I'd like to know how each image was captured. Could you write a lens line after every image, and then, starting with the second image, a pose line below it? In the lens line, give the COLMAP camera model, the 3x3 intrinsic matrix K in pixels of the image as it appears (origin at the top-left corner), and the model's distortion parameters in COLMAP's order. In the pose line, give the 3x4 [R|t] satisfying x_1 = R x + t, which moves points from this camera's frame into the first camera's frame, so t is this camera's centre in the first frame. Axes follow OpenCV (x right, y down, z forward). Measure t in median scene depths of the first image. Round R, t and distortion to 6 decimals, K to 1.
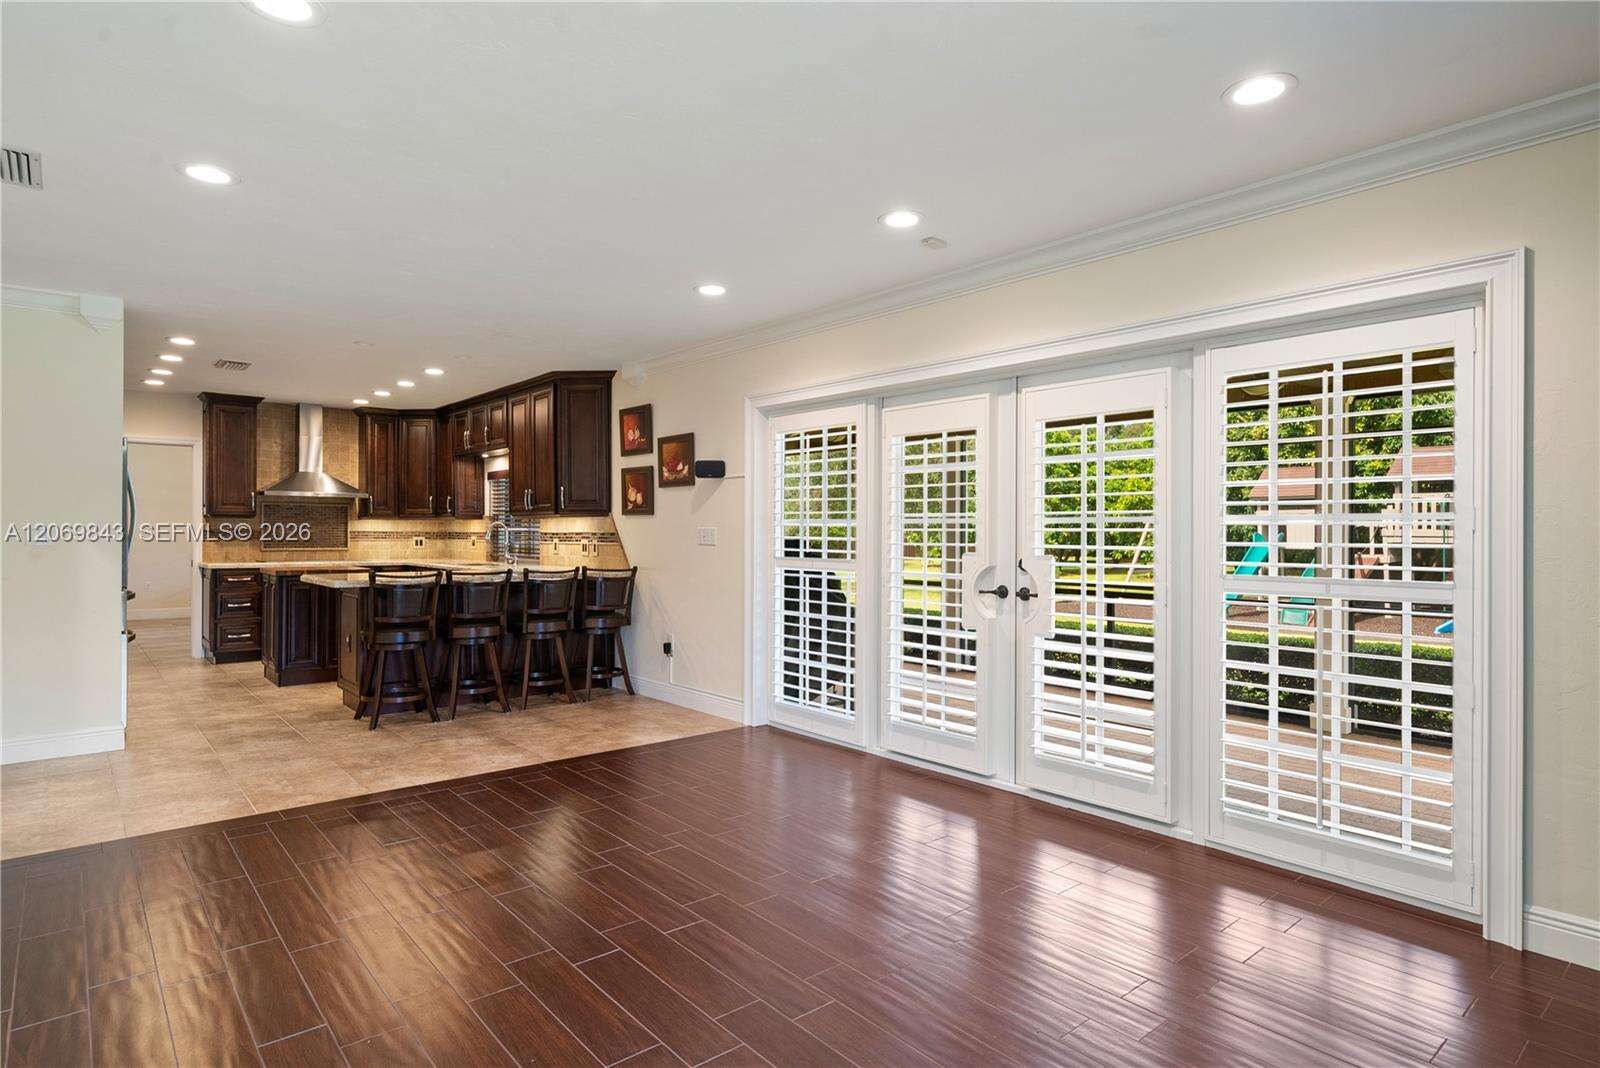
lens RADIAL K [[893.6, 0, 800.8], [0, 893.6, 532.7], [0, 0, 1]] dist [0.006615, 0.000208]
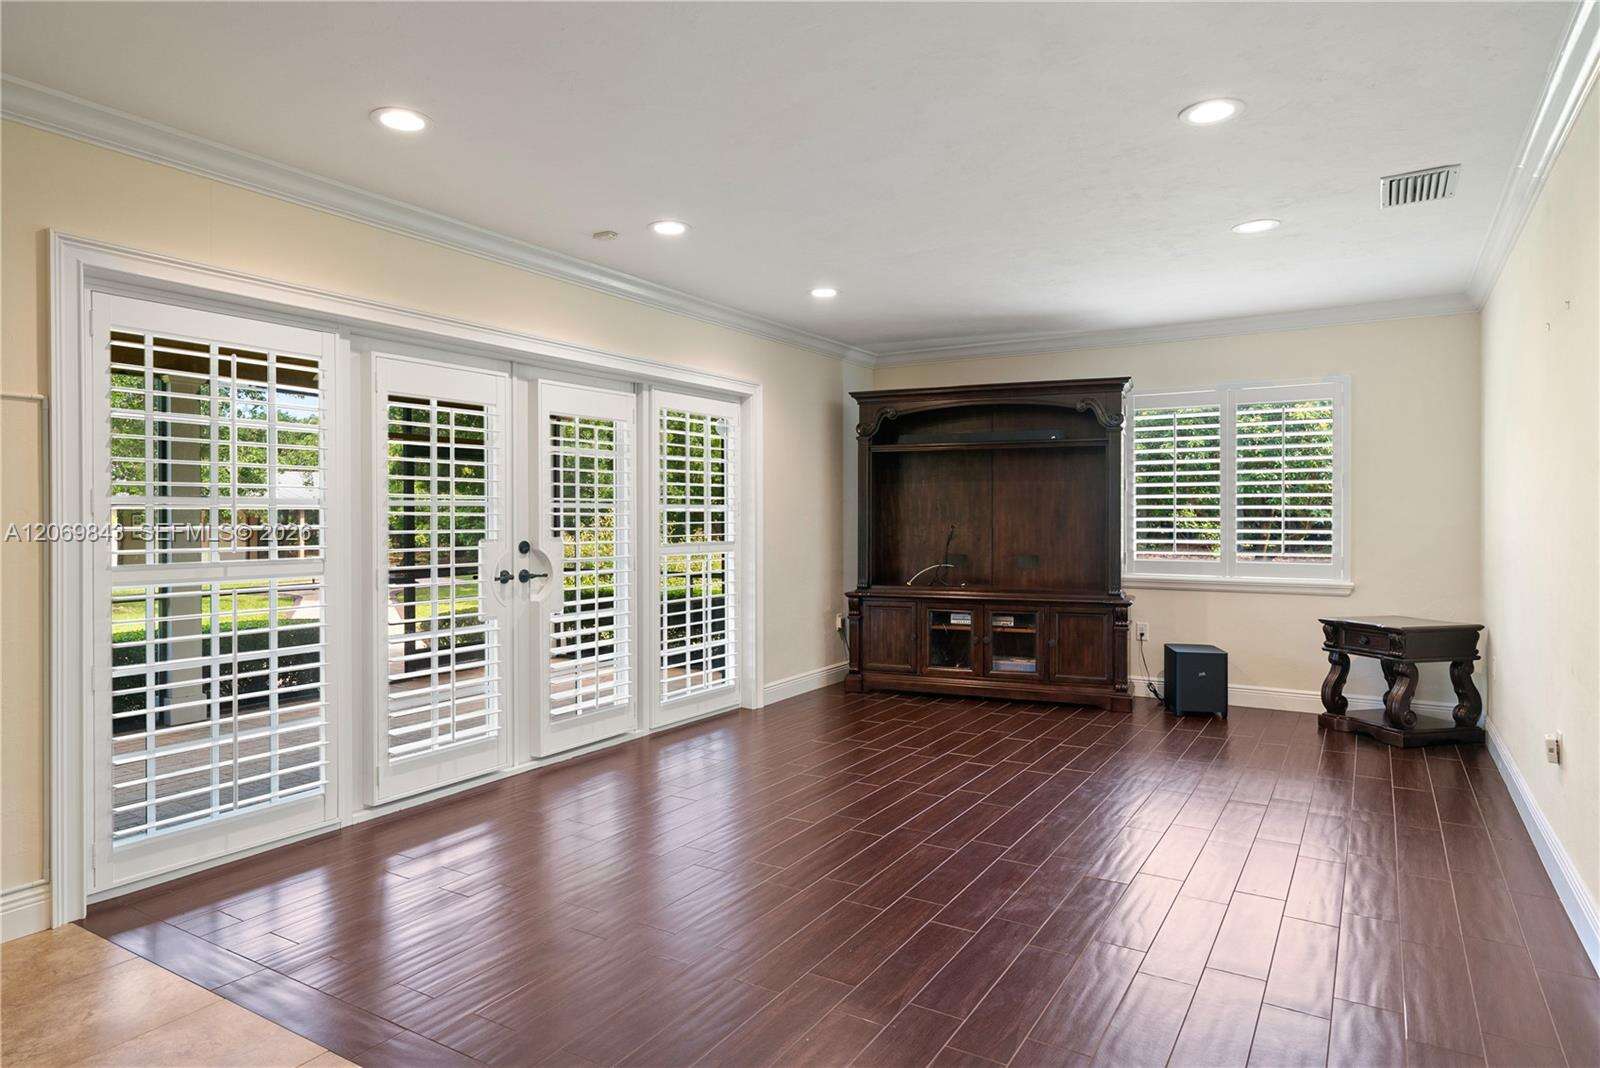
lens RADIAL K [[941.8, 0, 801.0], [0, 941.8, 522.4], [0, 0, 1]] dist [-0.006251, -0.000279]
pose [[-0.328441, -0.010492, 0.944466, -0.668026], [0.001928, 0.999929, 0.011778, -0.004307], [-0.944523, 0.005689, -0.328397, 0.801936]]
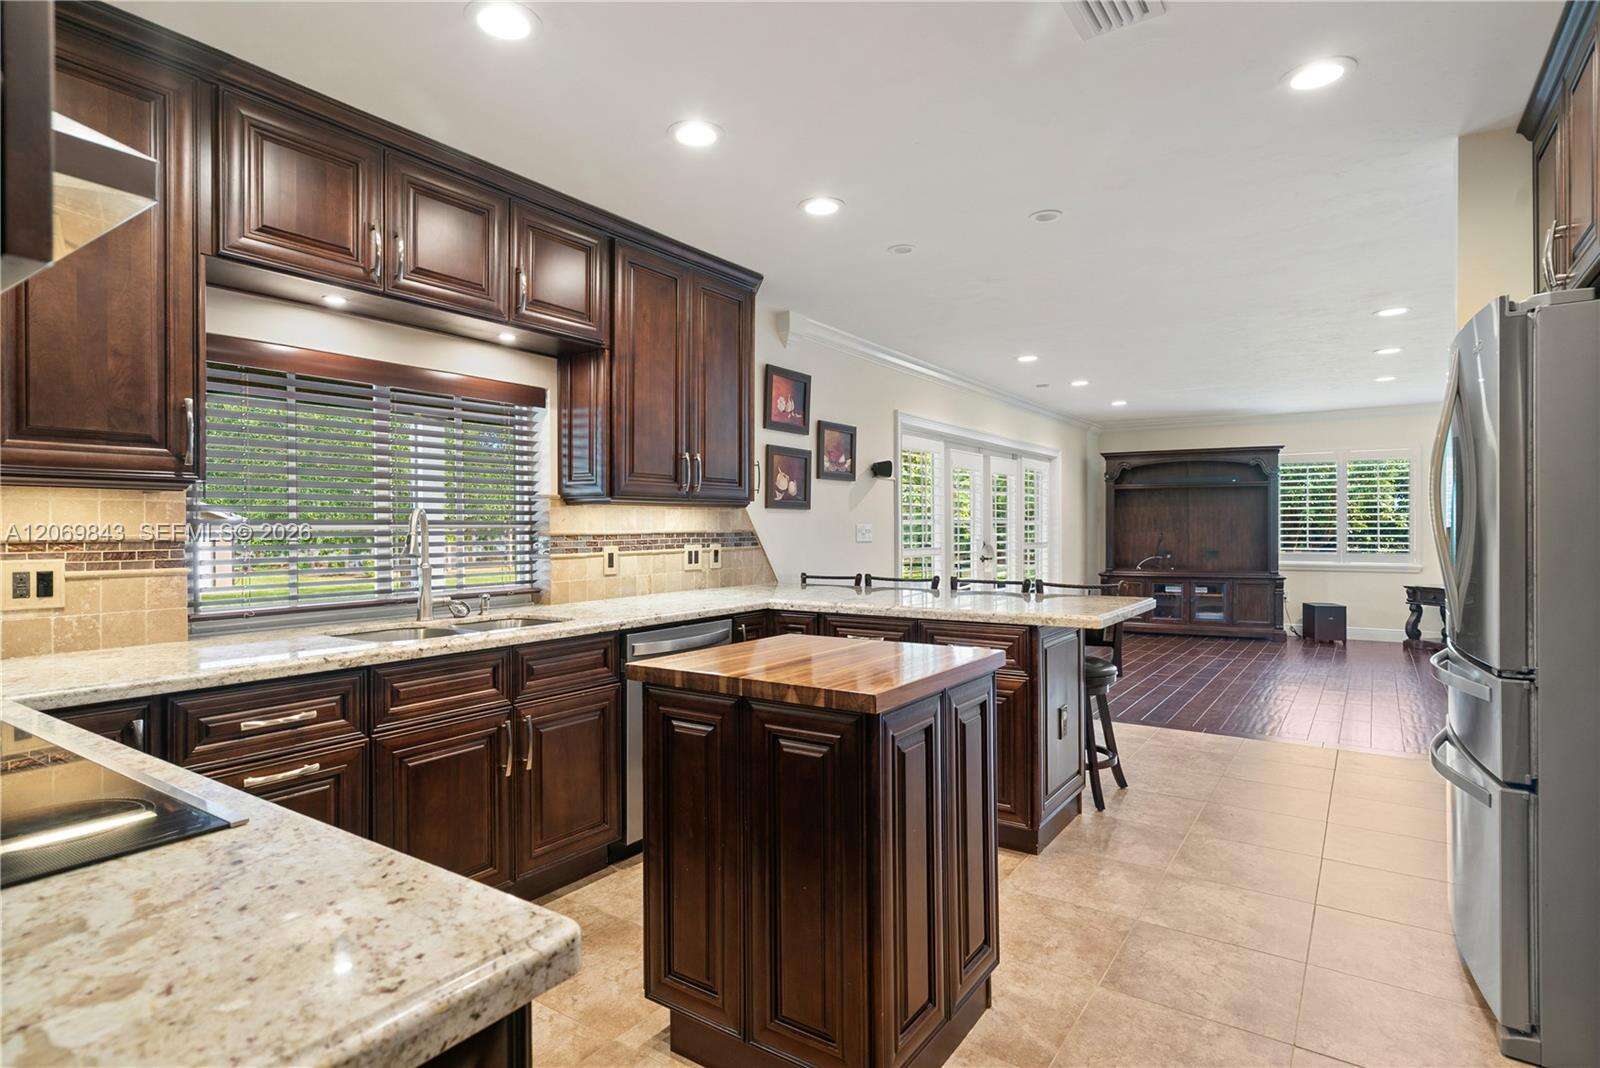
lens RADIAL K [[836.4, 0, 801.3], [0, 836.4, 530.5], [0, 0, 1]] dist [-0.001253, -0.000438]
pose [[-0.278574, -0.007145, 0.960388, -1.073883], [0.003336, 0.999959, 0.008407, -0.008401], [-0.960409, 0.005545, -0.278539, 1.442065]]
